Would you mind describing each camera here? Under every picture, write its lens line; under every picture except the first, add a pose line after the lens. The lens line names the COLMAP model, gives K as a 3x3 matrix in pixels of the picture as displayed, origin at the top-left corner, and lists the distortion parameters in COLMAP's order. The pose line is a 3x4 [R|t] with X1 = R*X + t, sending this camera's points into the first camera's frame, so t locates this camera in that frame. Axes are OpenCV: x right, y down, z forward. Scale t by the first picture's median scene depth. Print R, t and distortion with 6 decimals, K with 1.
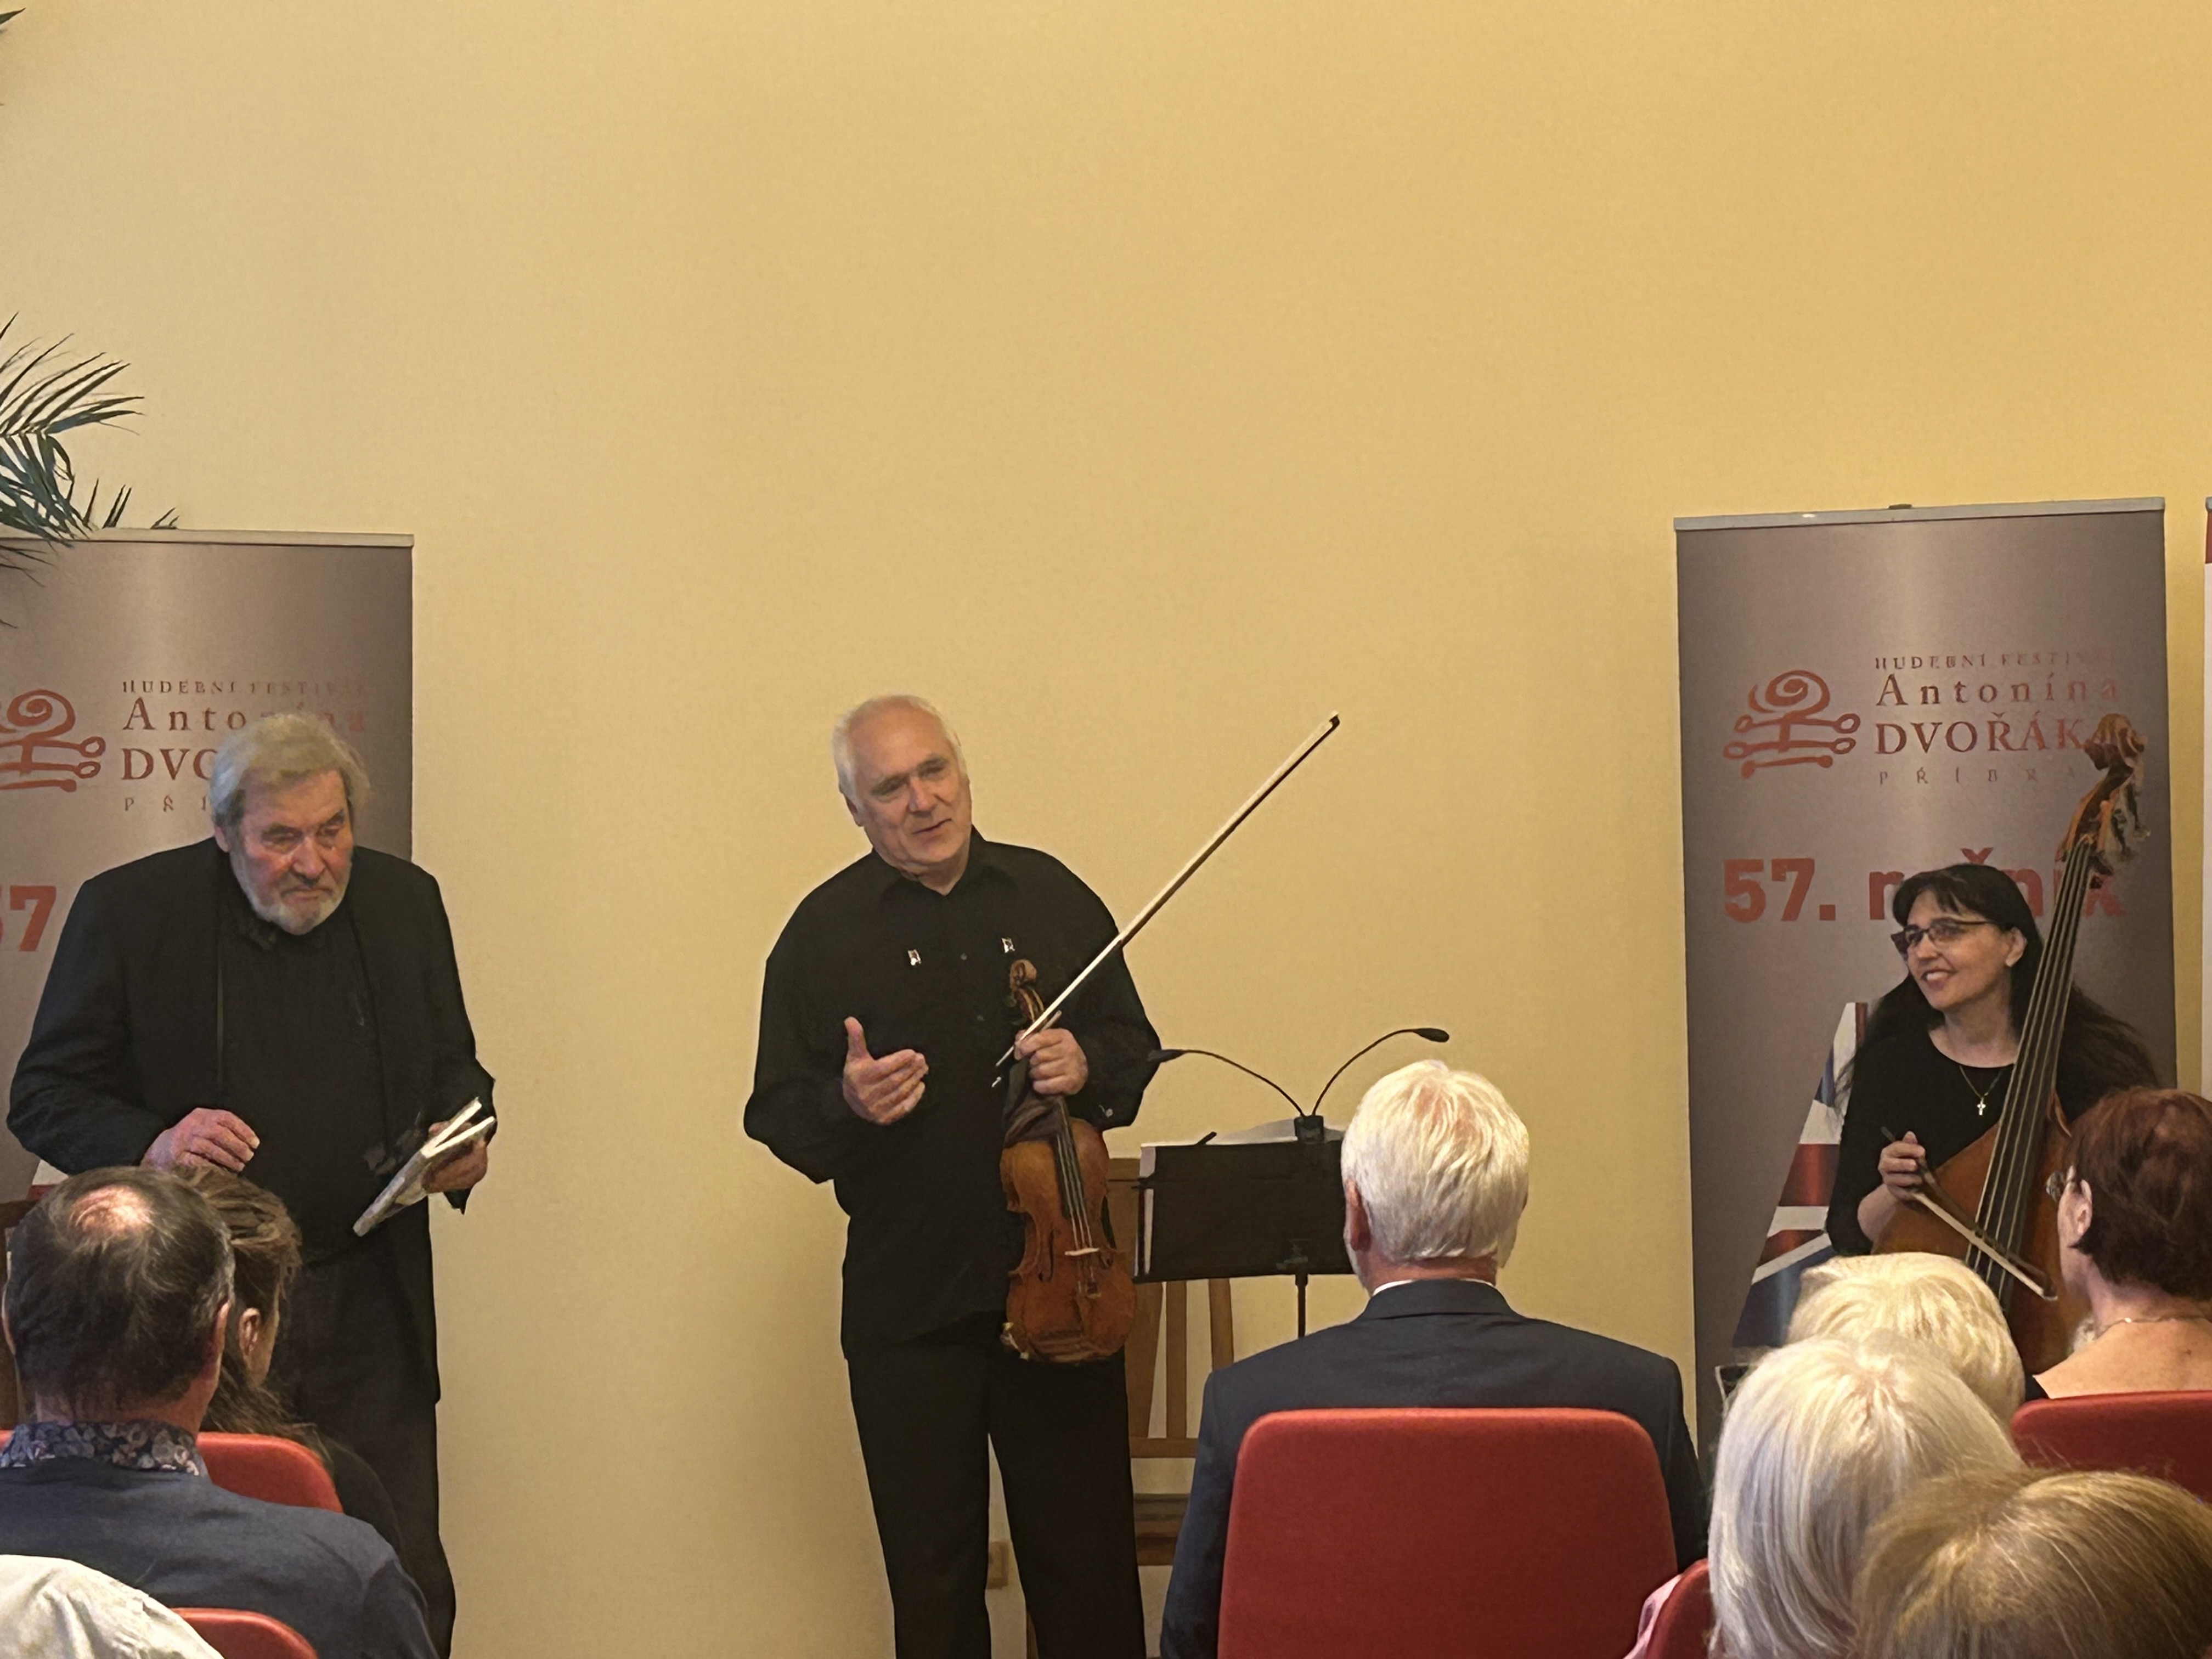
lens RADIAL K [[5614.4, 0, 1168.9], [0, 5614.4, 860.7], [0, 0, 1]] dist [0.123584, 0.000000]
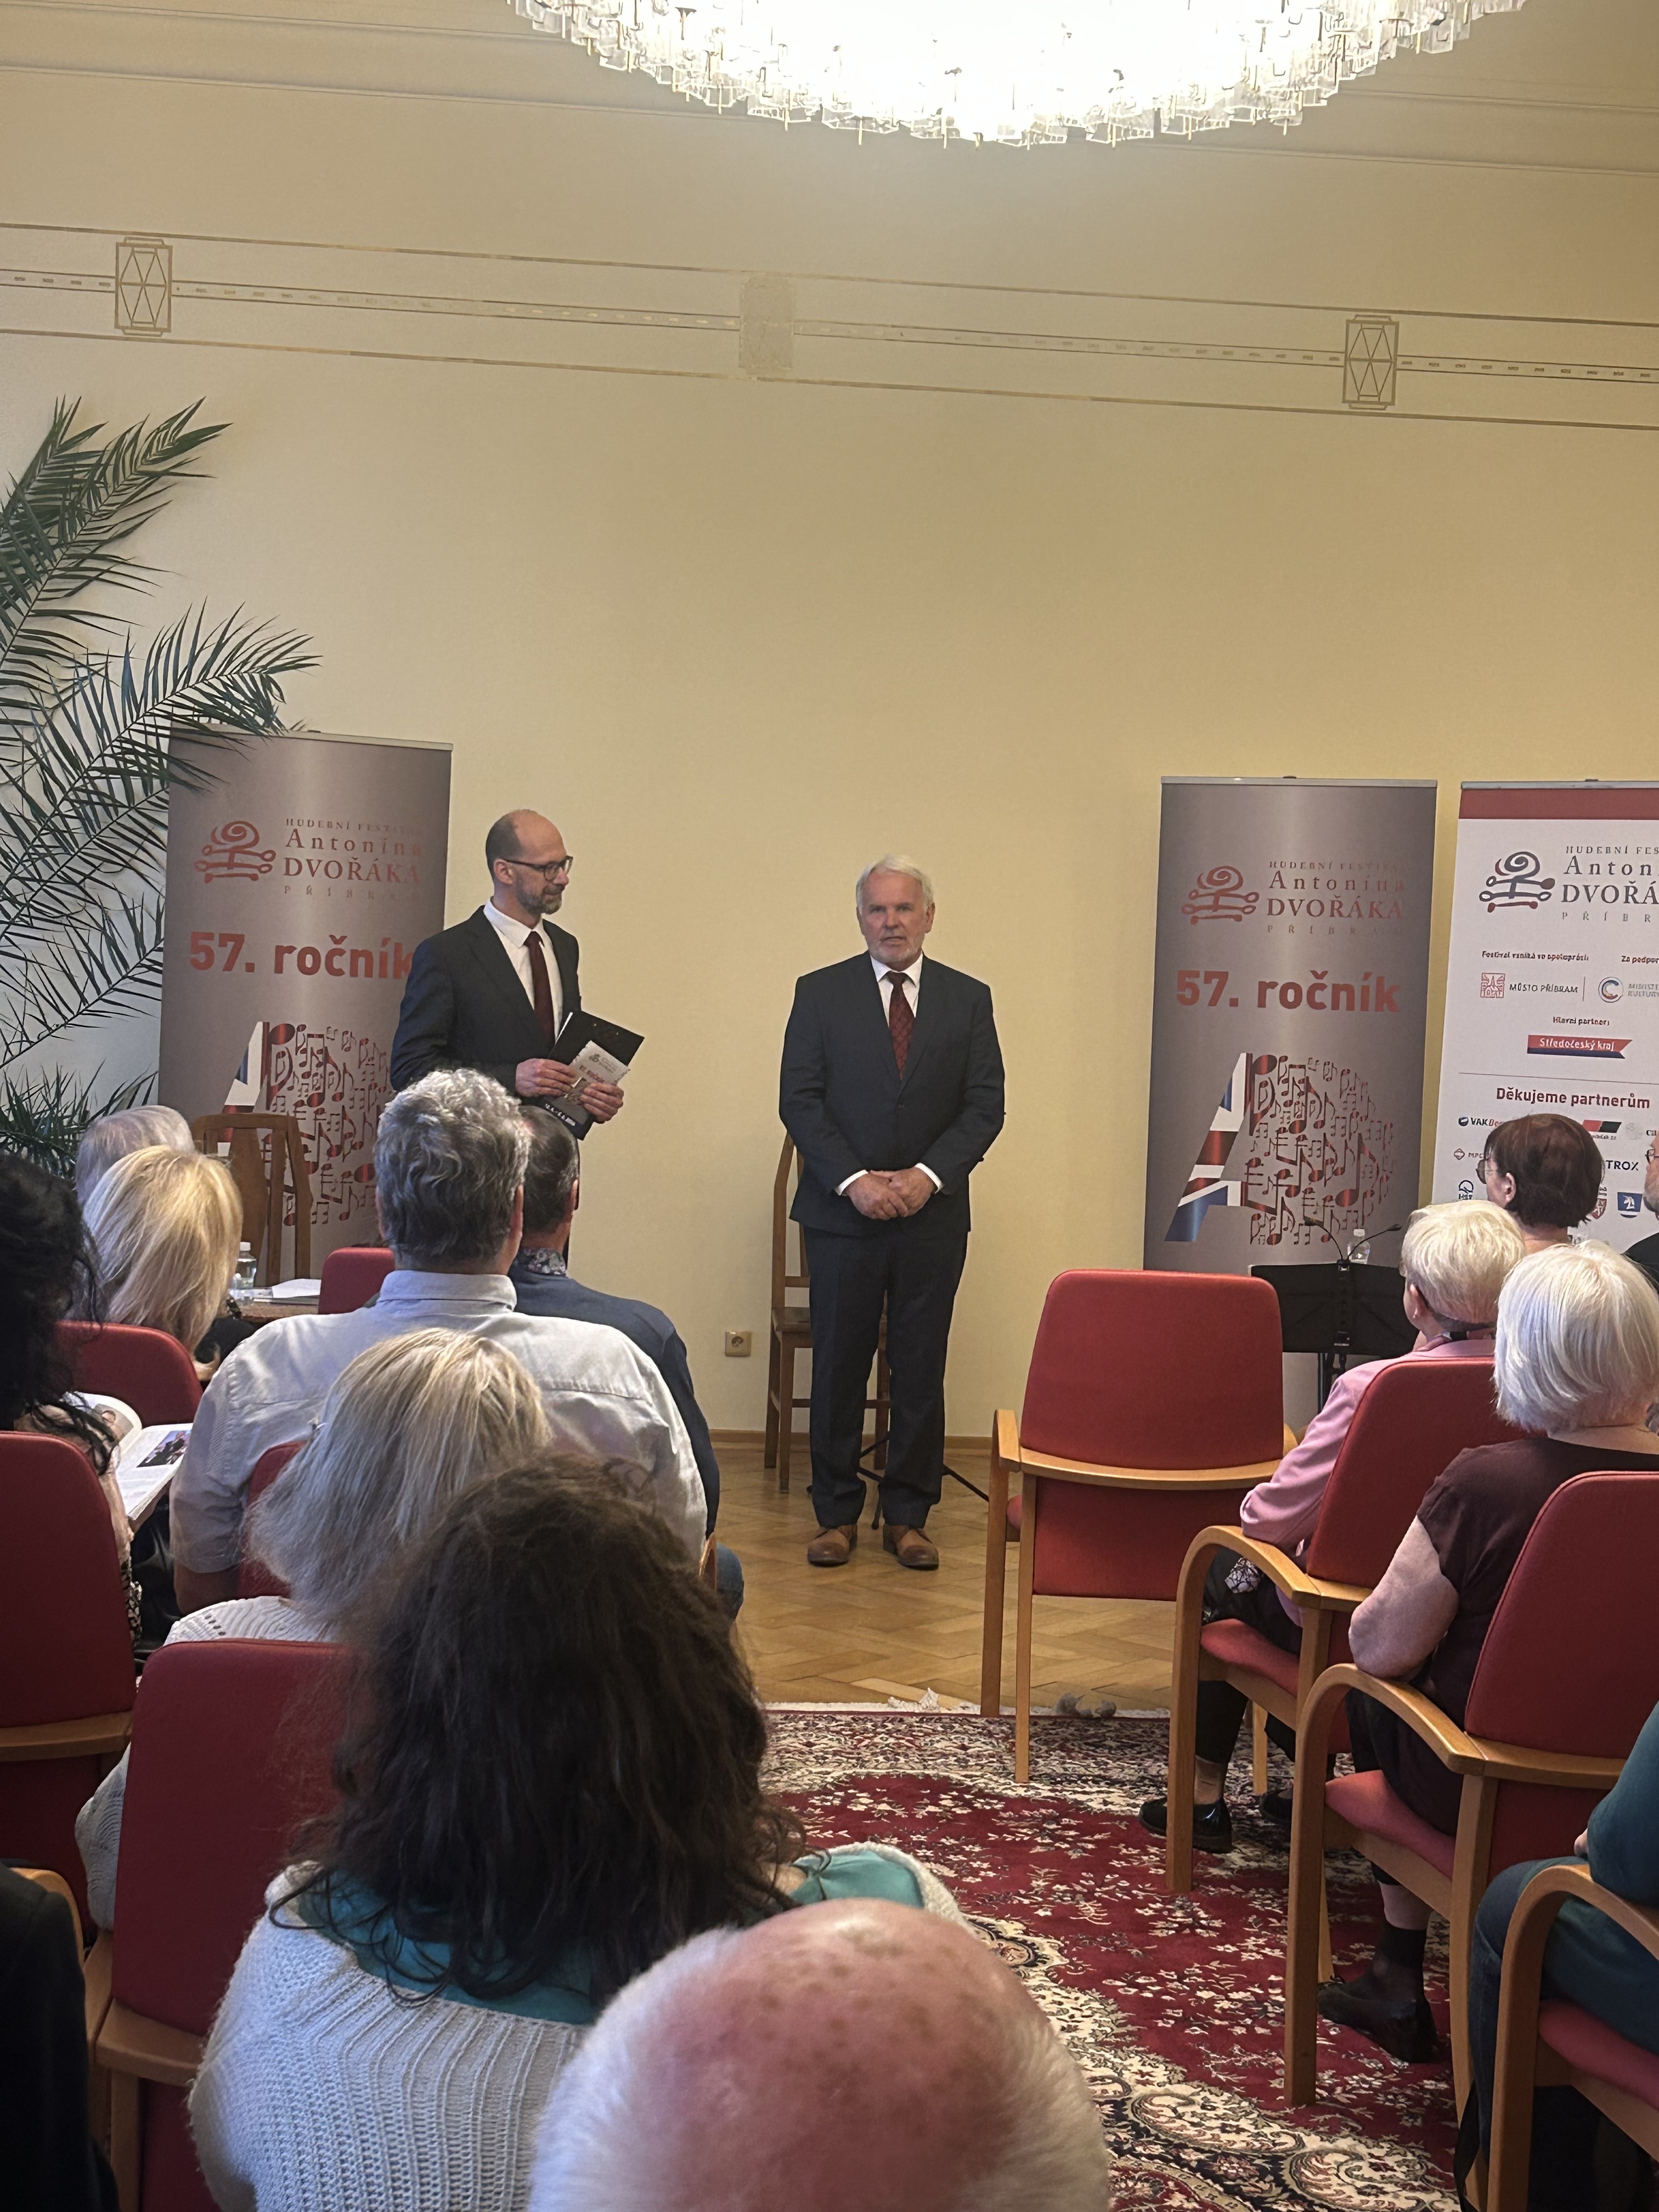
lens RADIAL K [[3243.9, 0, 852.9], [0, 3243.9, 1118.0], [0, 0, 1]] dist [0.090449, 0.000000]
pose [[0.995158, 0.049120, 0.085133, -0.092866], [-0.053538, 0.997293, 0.050409, 0.000327], [-0.082427, -0.054723, 0.995094, -0.019557]]
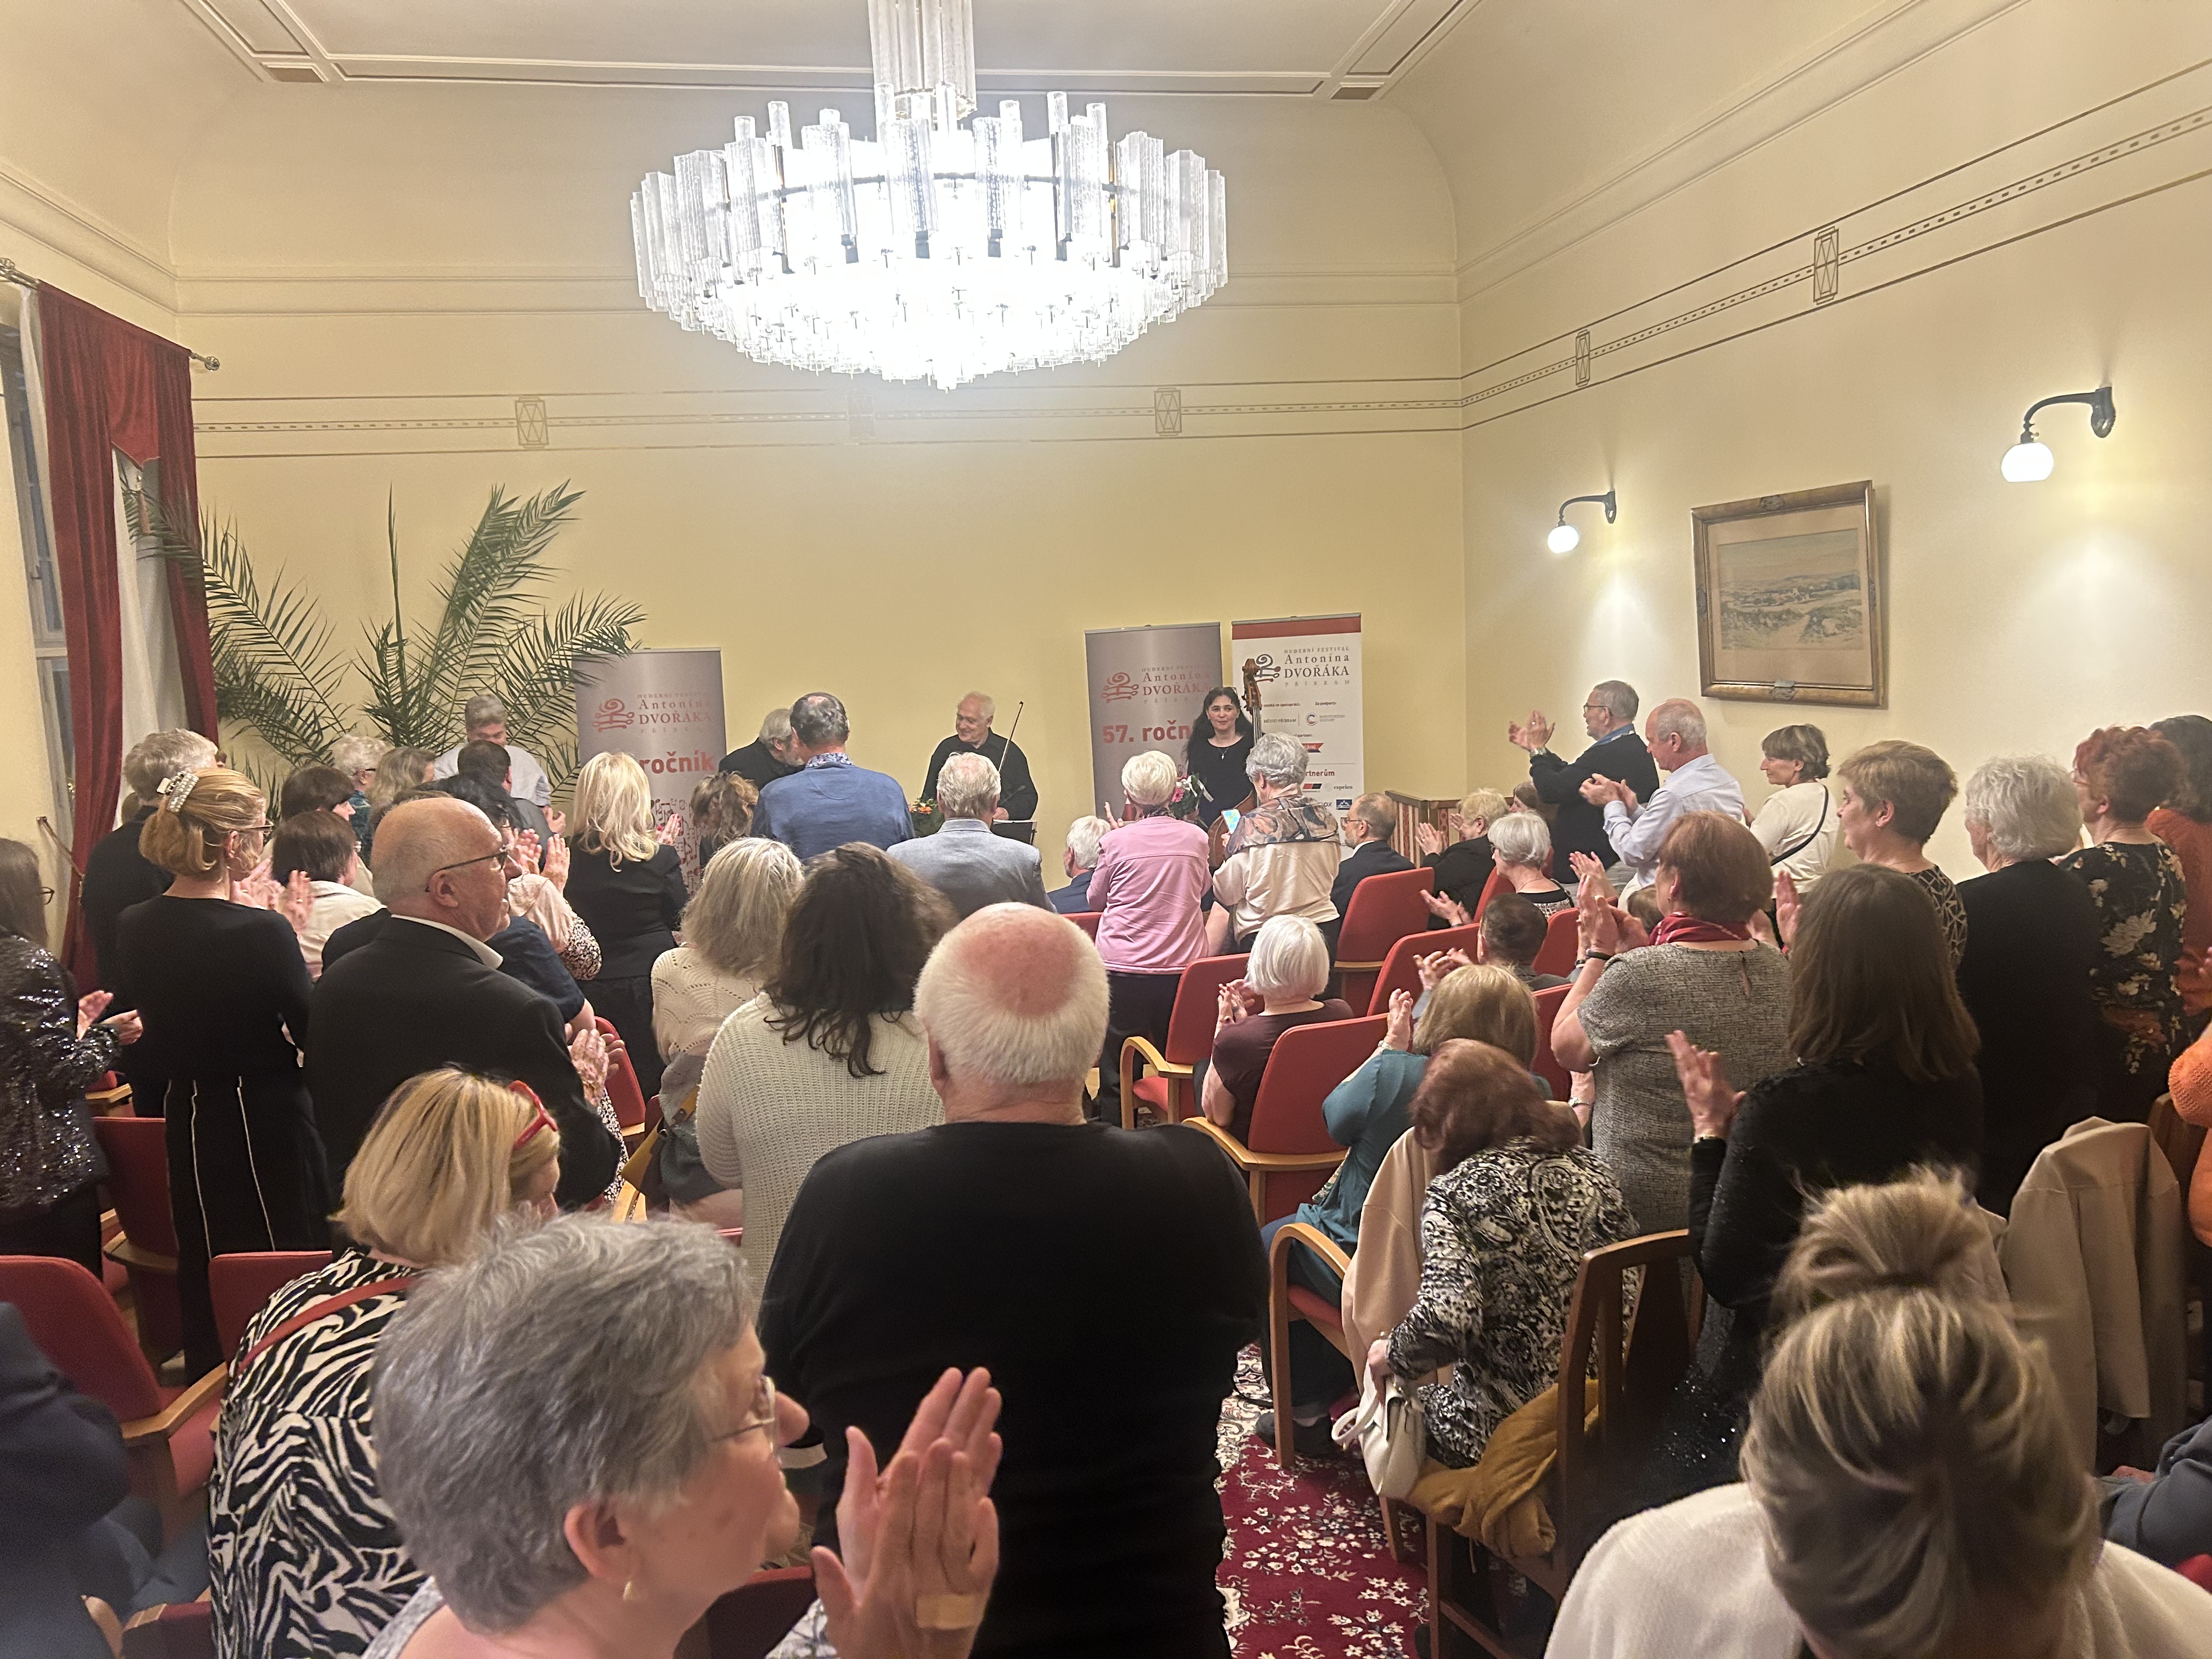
lens RADIAL K [[1665.7, 0, 1124.7], [0, 1665.7, 853.8], [0, 0, 1]] dist [0.056575, -0.064286]
pose [[0.982149, -0.056725, 0.179349, -0.084883], [0.036037, 0.992528, 0.116573, -0.044202], [-0.184622, -0.108028, 0.976855, -0.047473]]
